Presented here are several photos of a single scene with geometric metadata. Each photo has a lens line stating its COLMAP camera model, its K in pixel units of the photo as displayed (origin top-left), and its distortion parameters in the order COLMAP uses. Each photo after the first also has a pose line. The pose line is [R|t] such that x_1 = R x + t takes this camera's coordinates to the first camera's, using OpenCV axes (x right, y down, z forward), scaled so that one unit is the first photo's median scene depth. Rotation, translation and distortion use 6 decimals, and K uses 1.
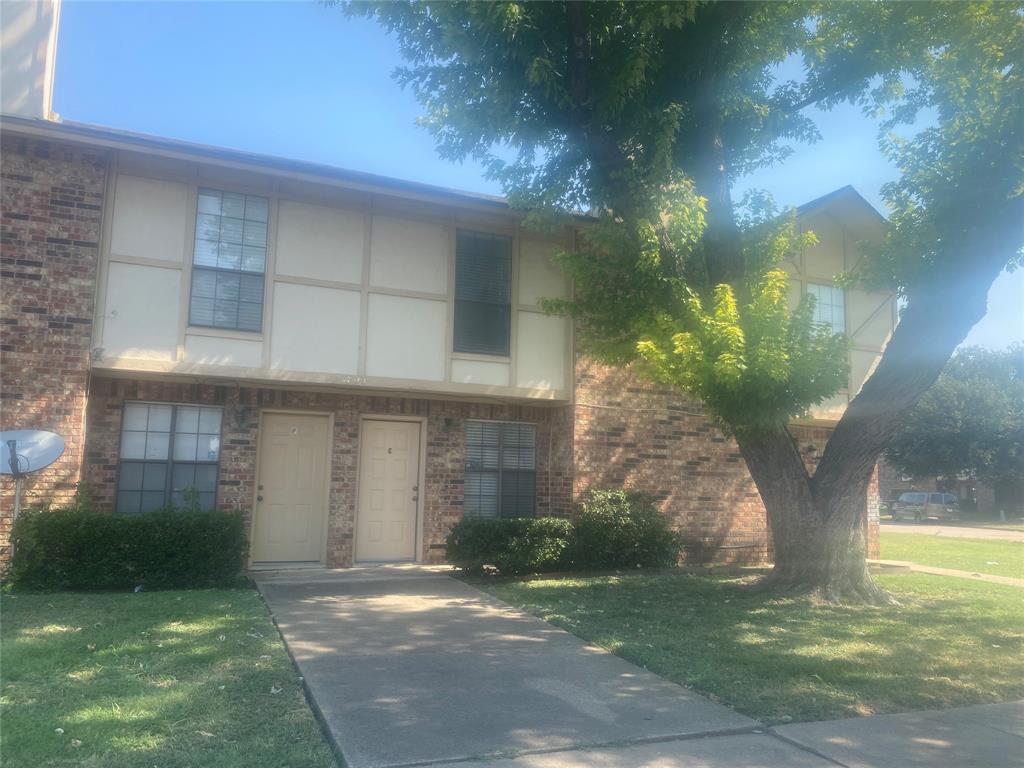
lens RADIAL K [[786.5, 0, 513.9], [0, 786.5, 382.9], [0, 0, 1]] dist [0.051371, -0.007796]
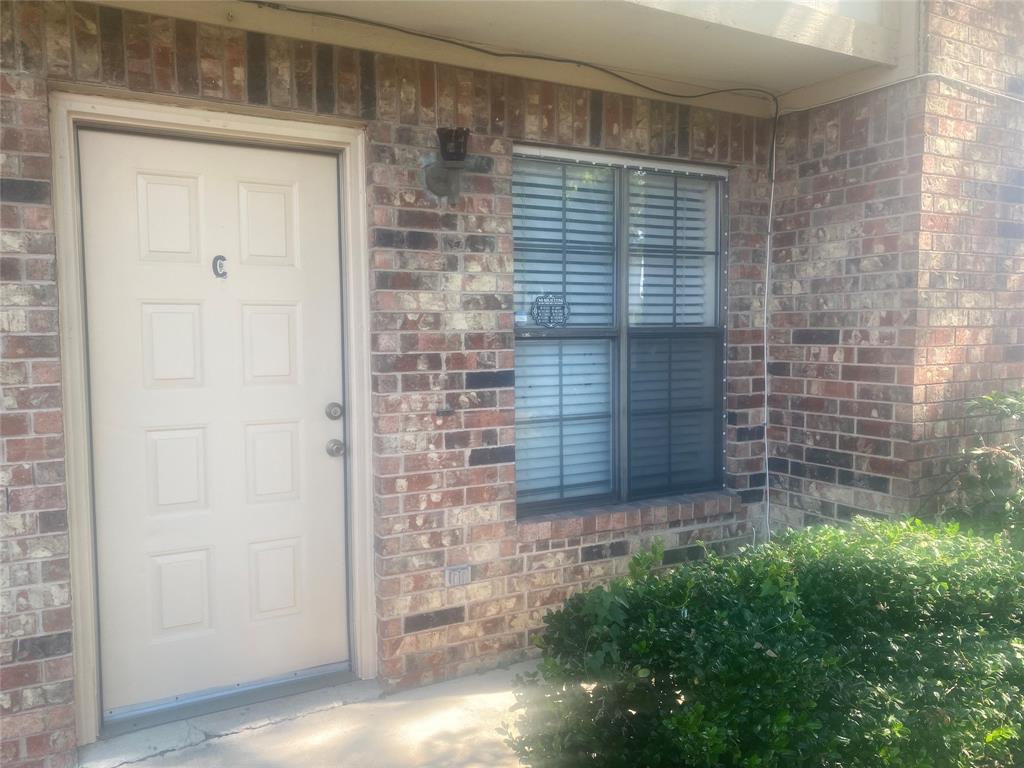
lens RADIAL K [[786.5, 0, 509.9], [0, 786.5, 386.6], [0, 0, 1]] dist [0.051371, -0.007796]
pose [[0.990796, -0.039965, 0.129330, -0.100786], [0.012985, 0.979077, 0.203073, 0.073077], [-0.134740, -0.199525, 0.970585, 0.737145]]
